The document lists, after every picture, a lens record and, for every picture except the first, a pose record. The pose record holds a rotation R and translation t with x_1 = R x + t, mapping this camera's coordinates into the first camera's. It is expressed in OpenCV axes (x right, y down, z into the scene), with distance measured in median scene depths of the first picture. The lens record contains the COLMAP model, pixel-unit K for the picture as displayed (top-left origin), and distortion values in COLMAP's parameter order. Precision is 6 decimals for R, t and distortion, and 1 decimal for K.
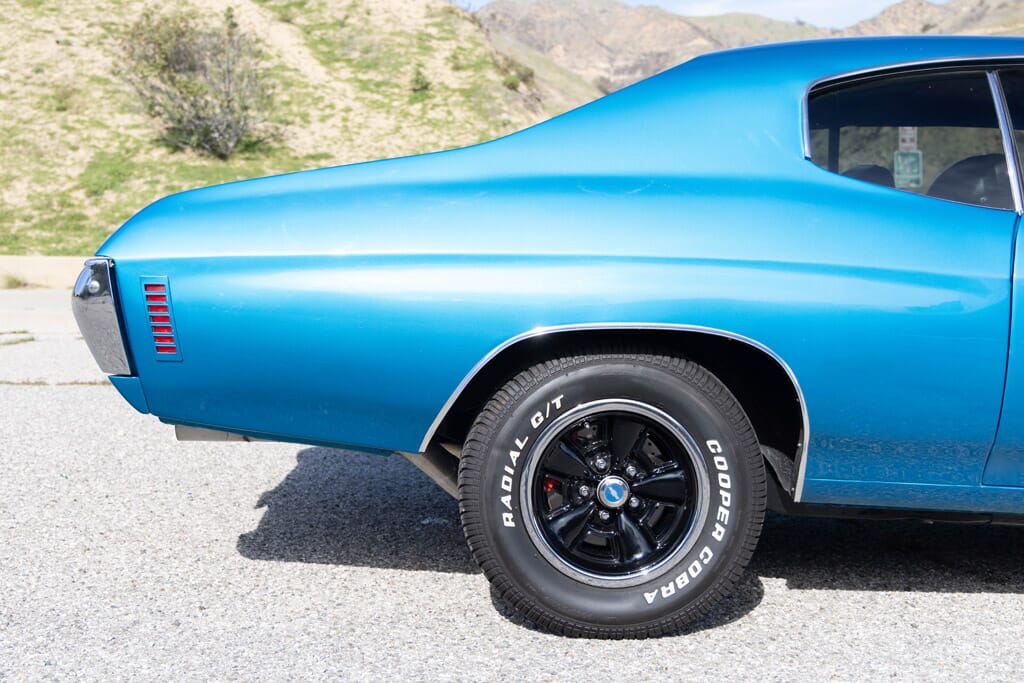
lens RADIAL K [[1196.6, 0, 470.5], [0, 1196.6, 342.1], [0, 0, 1]] dist [0.005439, 0.021992]
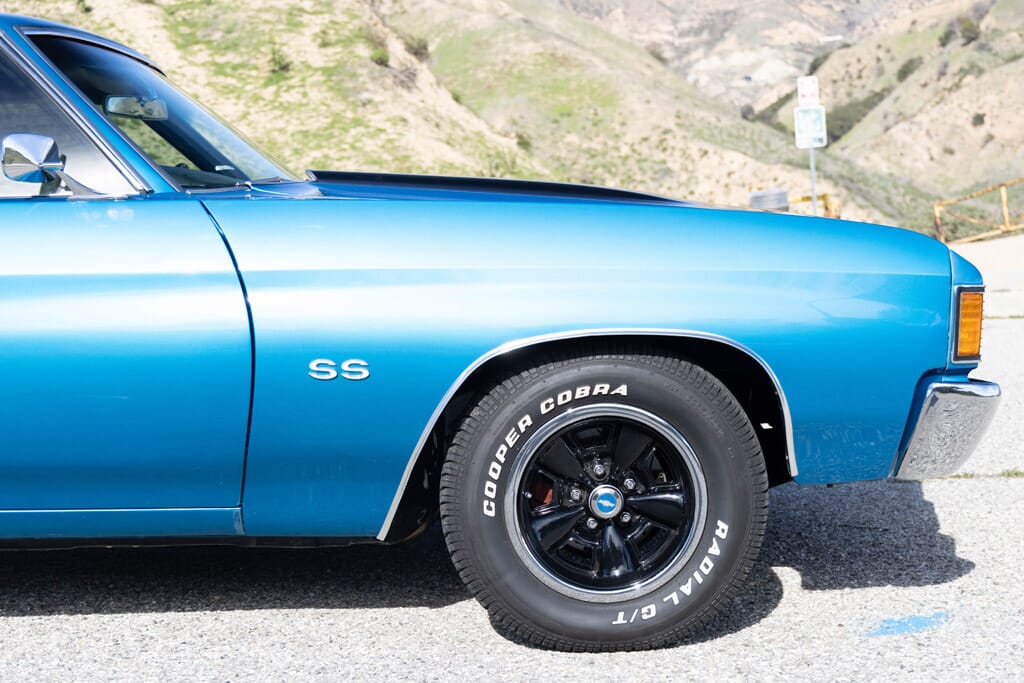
lens RADIAL K [[1273.4, 0, 547.1], [0, 1273.4, 404.9], [0, 0, 1]] dist [0.014154, 0.011465]
pose [[0.998453, -0.055510, 0.003094, 0.143528], [0.055256, 0.996954, 0.055039, 0.002827], [-0.006140, -0.054783, 0.998479, 0.005065]]
